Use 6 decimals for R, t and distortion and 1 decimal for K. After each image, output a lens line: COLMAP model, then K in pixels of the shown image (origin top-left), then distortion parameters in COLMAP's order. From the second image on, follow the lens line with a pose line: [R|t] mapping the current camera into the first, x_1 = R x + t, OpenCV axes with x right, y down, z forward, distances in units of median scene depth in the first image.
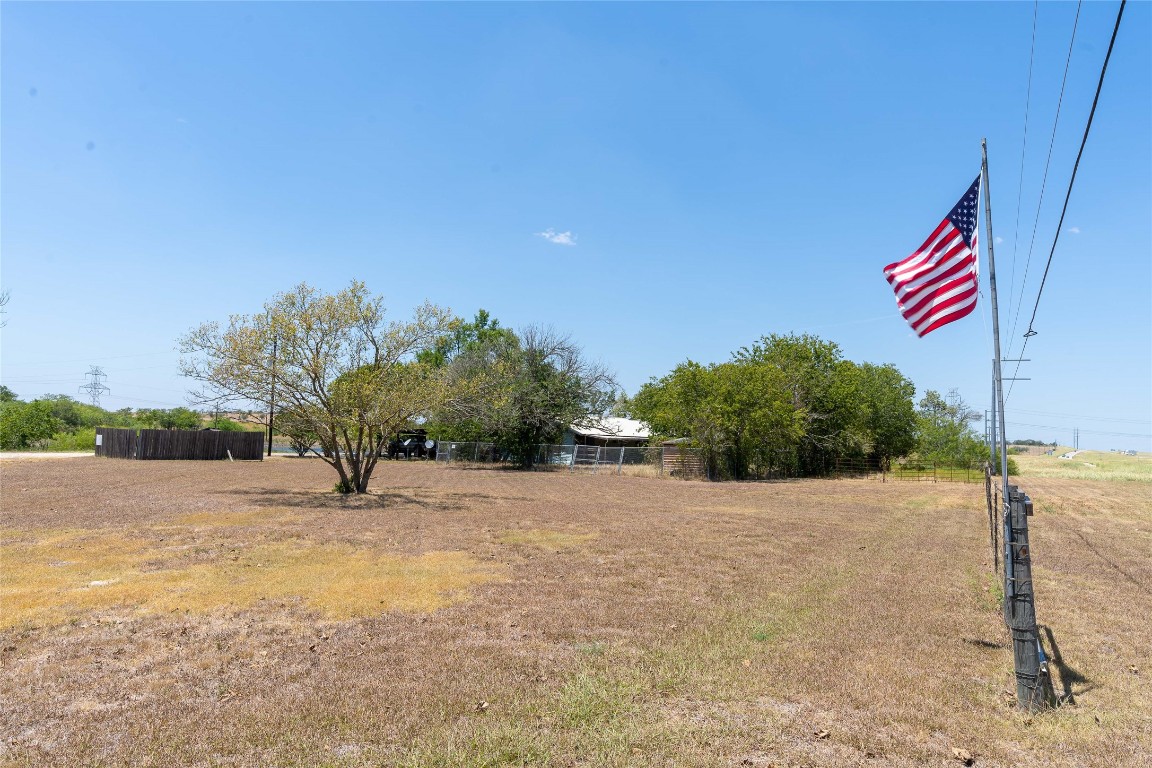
lens RADIAL K [[711.8, 0, 576.2], [0, 711.8, 387.0], [0, 0, 1]] dist [-0.037403, 0.000588]
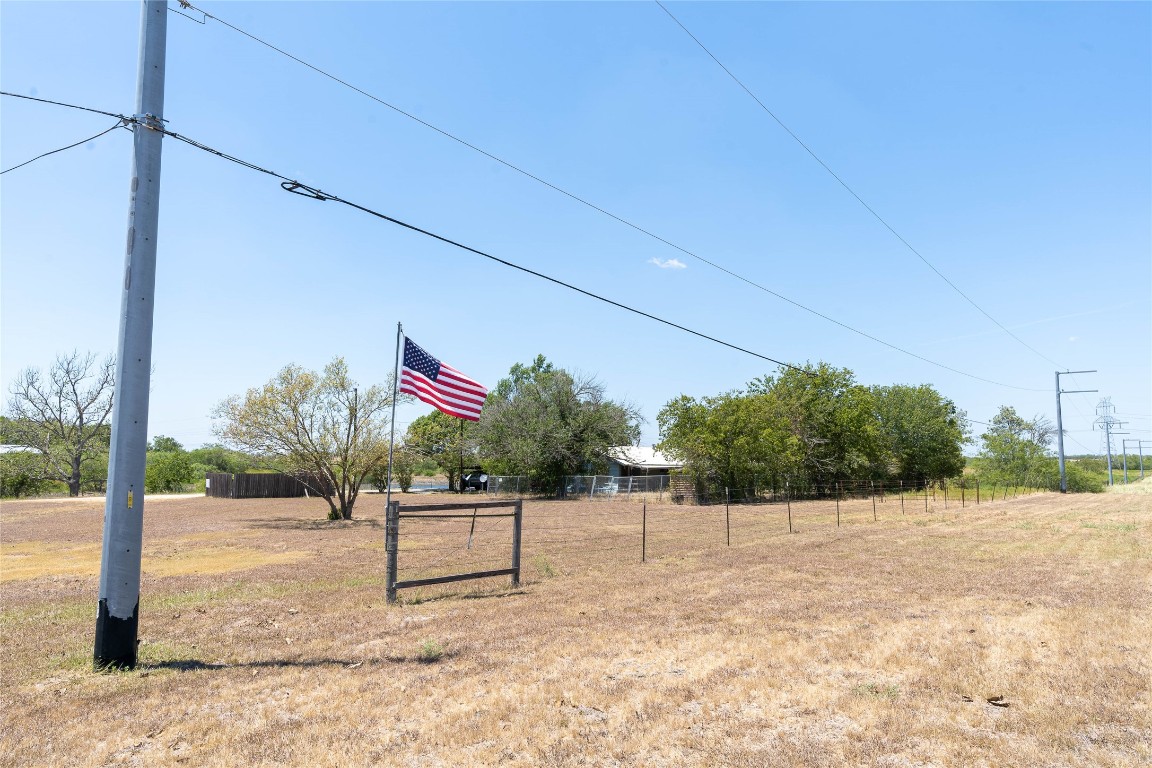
lens RADIAL K [[711.8, 0, 576.2], [0, 711.8, 387.0], [0, 0, 1]] dist [-0.037403, 0.000588]
pose [[0.982943, -0.052611, -0.176224, 0.156756], [0.045178, 0.997923, -0.045929, -0.006165], [0.178274, 0.037184, 0.983278, -0.093386]]
